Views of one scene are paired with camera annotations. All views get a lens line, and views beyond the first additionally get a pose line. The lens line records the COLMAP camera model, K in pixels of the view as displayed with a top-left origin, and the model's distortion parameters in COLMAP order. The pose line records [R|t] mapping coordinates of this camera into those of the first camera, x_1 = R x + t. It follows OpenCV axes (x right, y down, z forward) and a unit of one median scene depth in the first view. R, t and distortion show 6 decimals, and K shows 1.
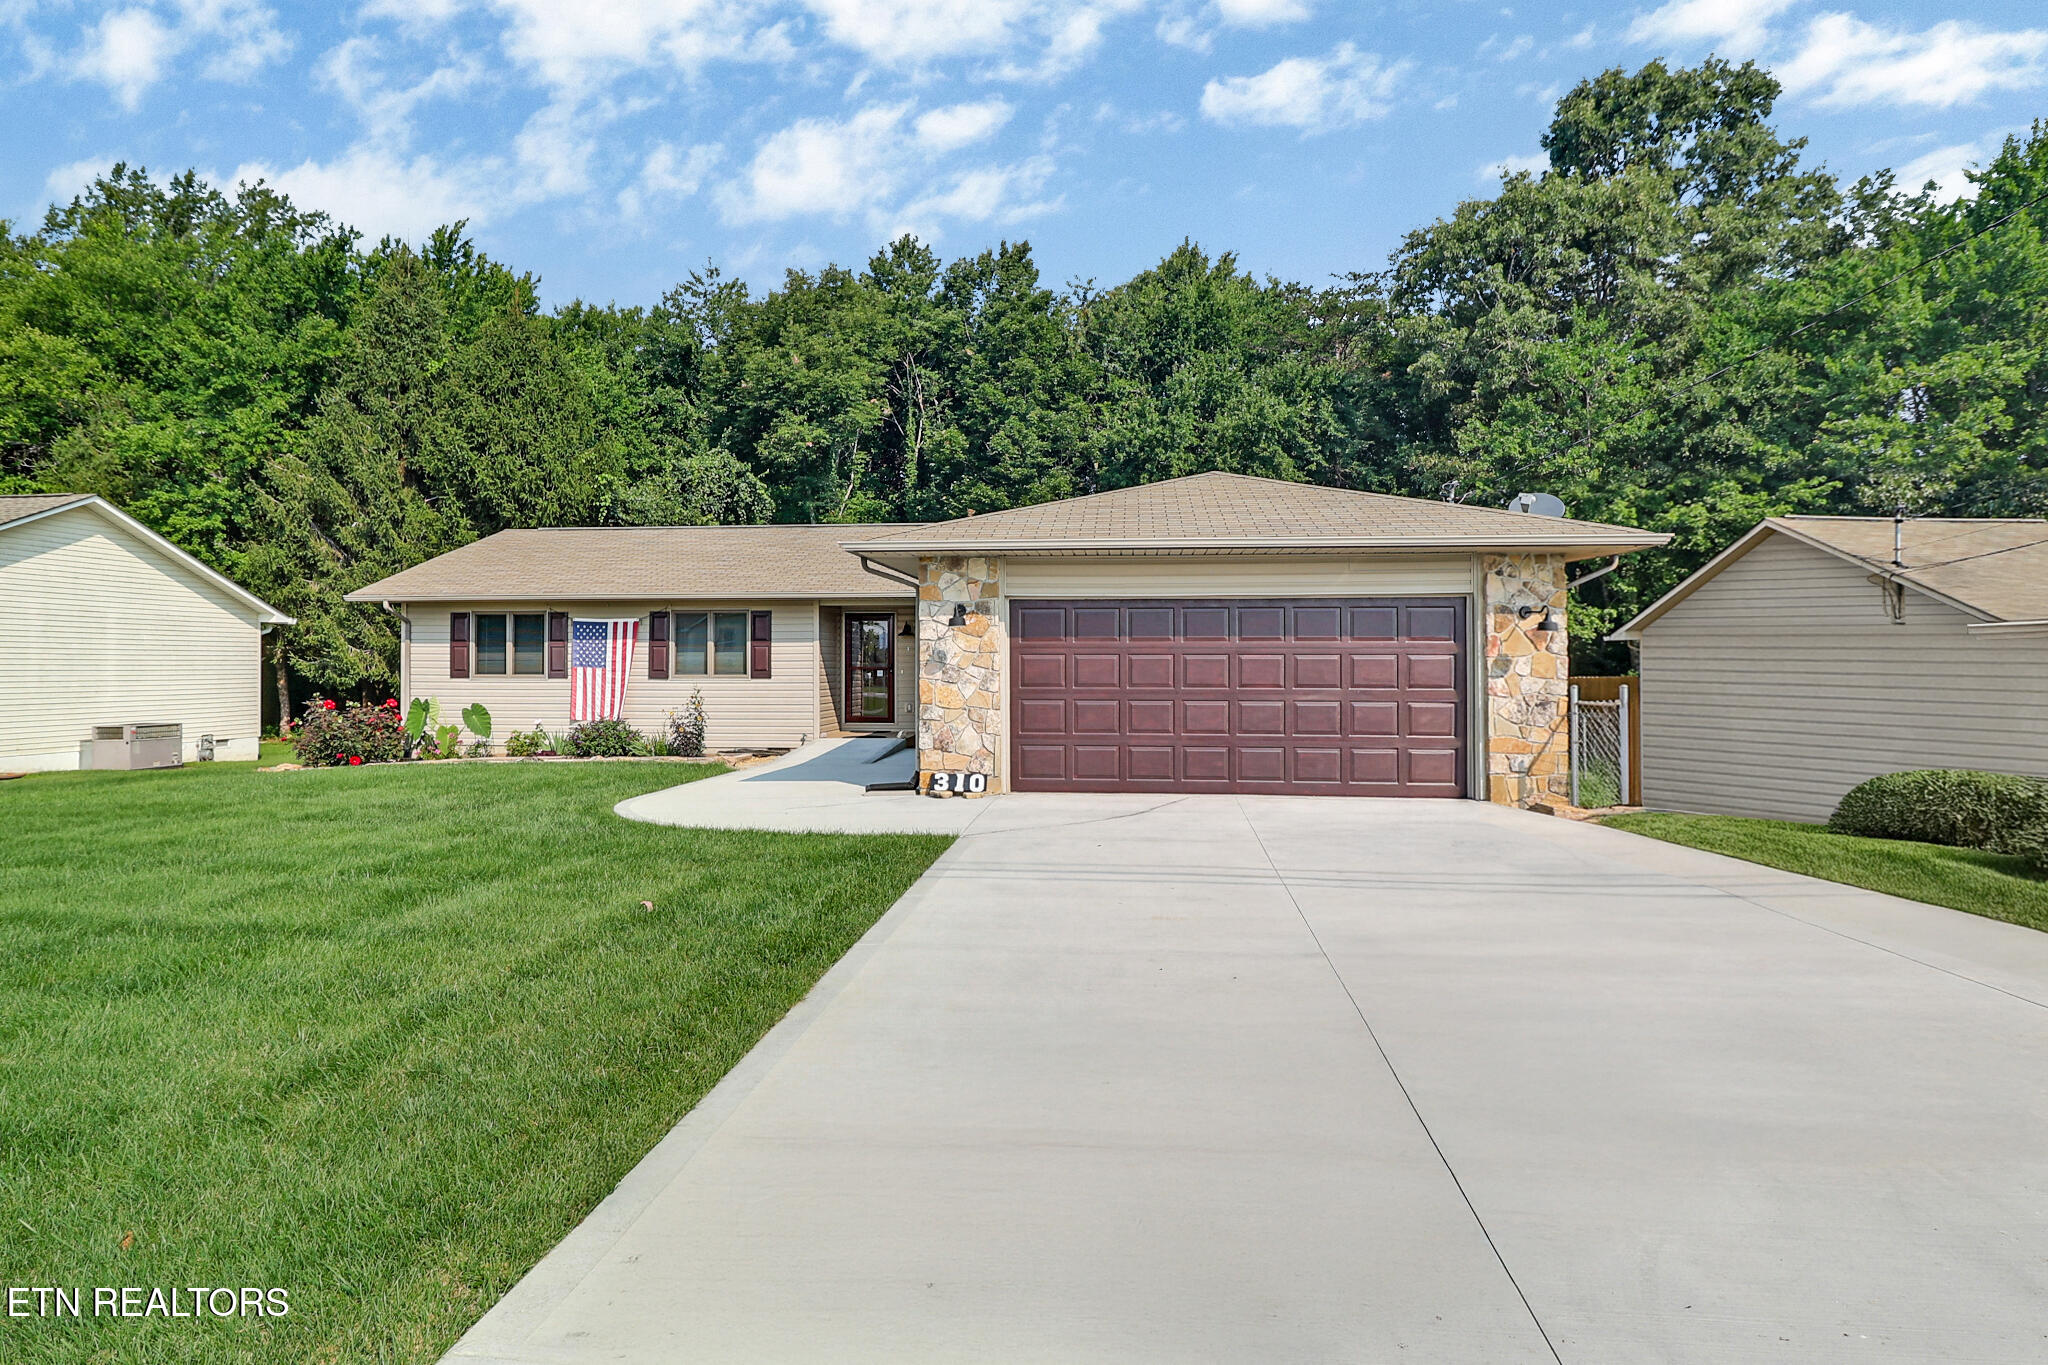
lens RADIAL K [[1206.6, 0, 1027.1], [0, 1206.6, 656.6], [0, 0, 1]] dist [0.004703, -0.002071]
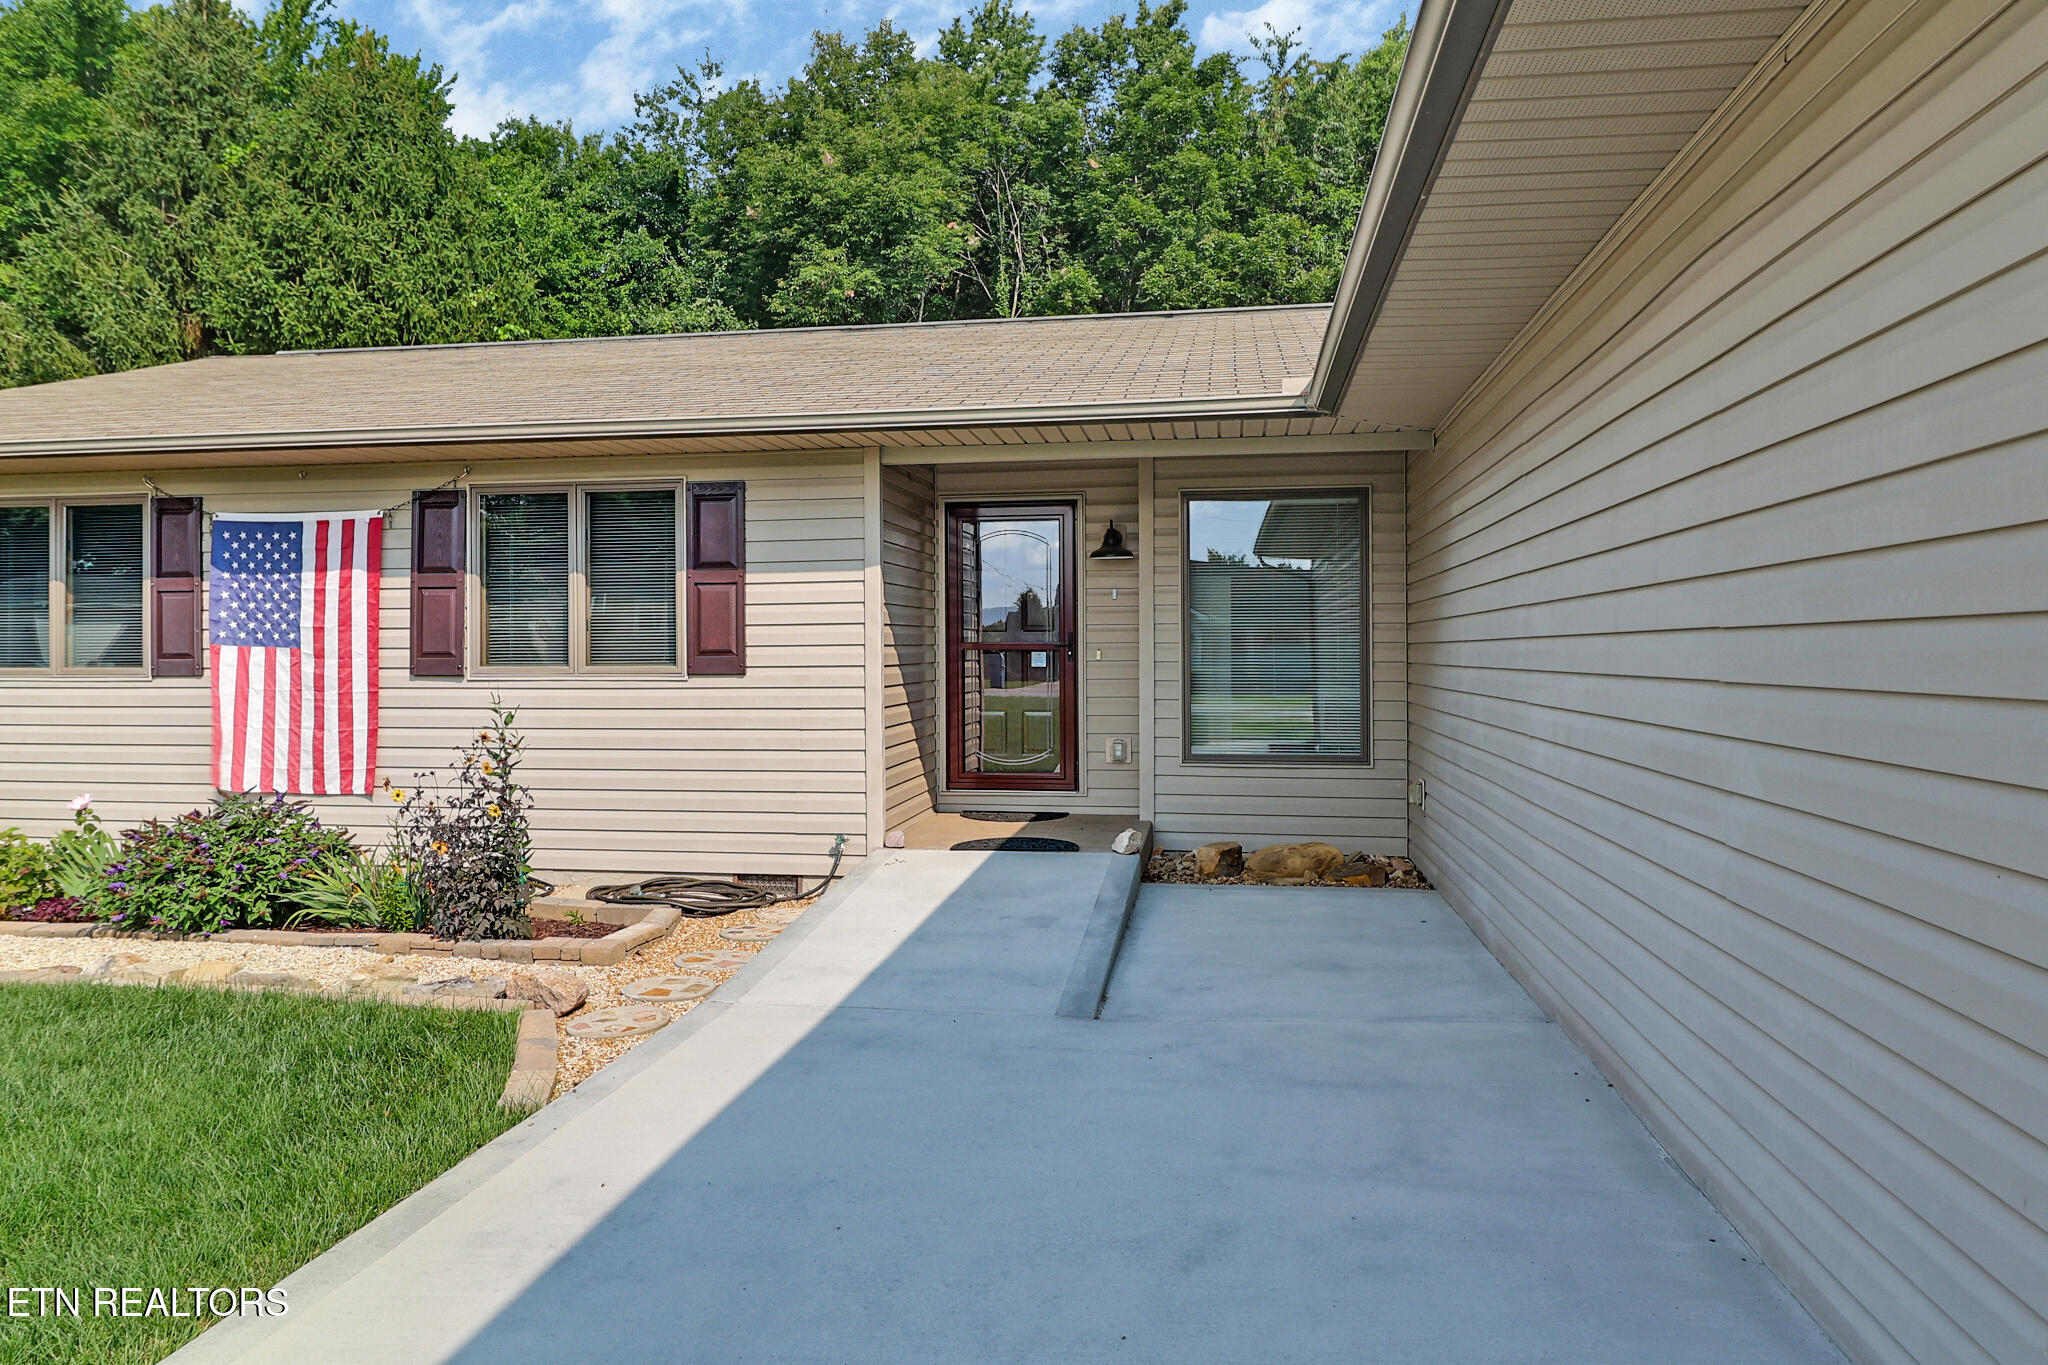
lens RADIAL K [[1299.2, 0, 1025.0], [0, 1299.2, 635.4], [0, 0, 1]] dist [0.002261, 0.001527]
pose [[0.998934, -0.005454, -0.045828, -0.067527], [0.005365, 0.999983, -0.002057, 0.004507], [0.045839, 0.001809, 0.998947, 0.371610]]
